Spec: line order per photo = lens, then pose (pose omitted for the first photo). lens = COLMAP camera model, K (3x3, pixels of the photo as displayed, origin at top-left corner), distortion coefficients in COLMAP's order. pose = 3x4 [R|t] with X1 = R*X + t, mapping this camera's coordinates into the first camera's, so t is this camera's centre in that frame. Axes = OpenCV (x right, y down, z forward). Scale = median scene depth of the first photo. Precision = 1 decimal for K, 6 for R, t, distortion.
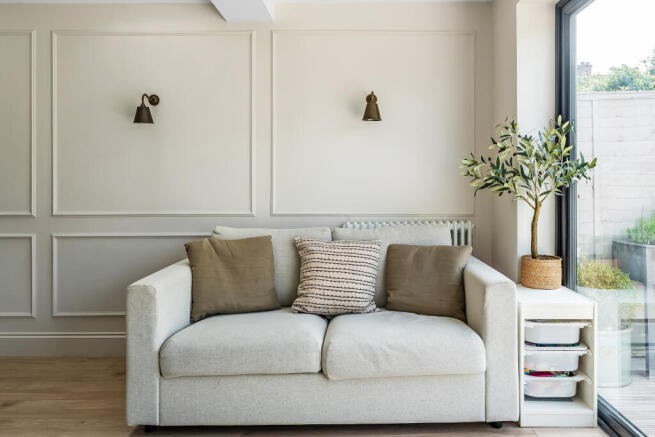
lens RADIAL K [[452.8, 0, 328.1], [0, 452.8, 217.8], [0, 0, 1]] dist [0.008764, 0.002426]
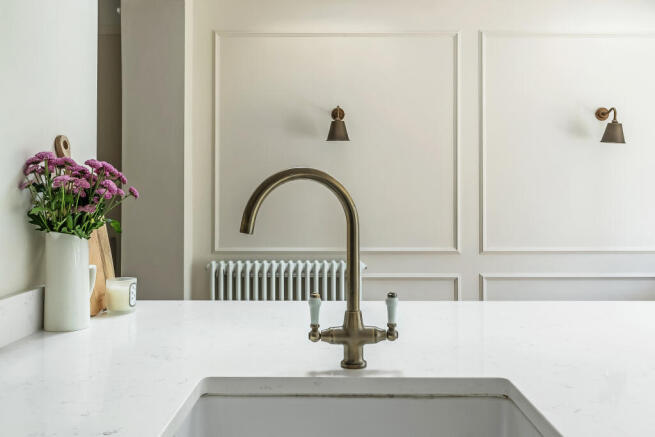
lens RADIAL K [[559.9, 0, 327.0], [0, 559.9, 220.7], [0, 0, 1]] dist [-0.004563, 0.001728]
pose [[0.999998, 0.000510, 0.001682, -0.882091], [-0.000400, 0.997920, -0.064467, 0.004246], [-0.001711, 0.064467, 0.997918, -0.007314]]
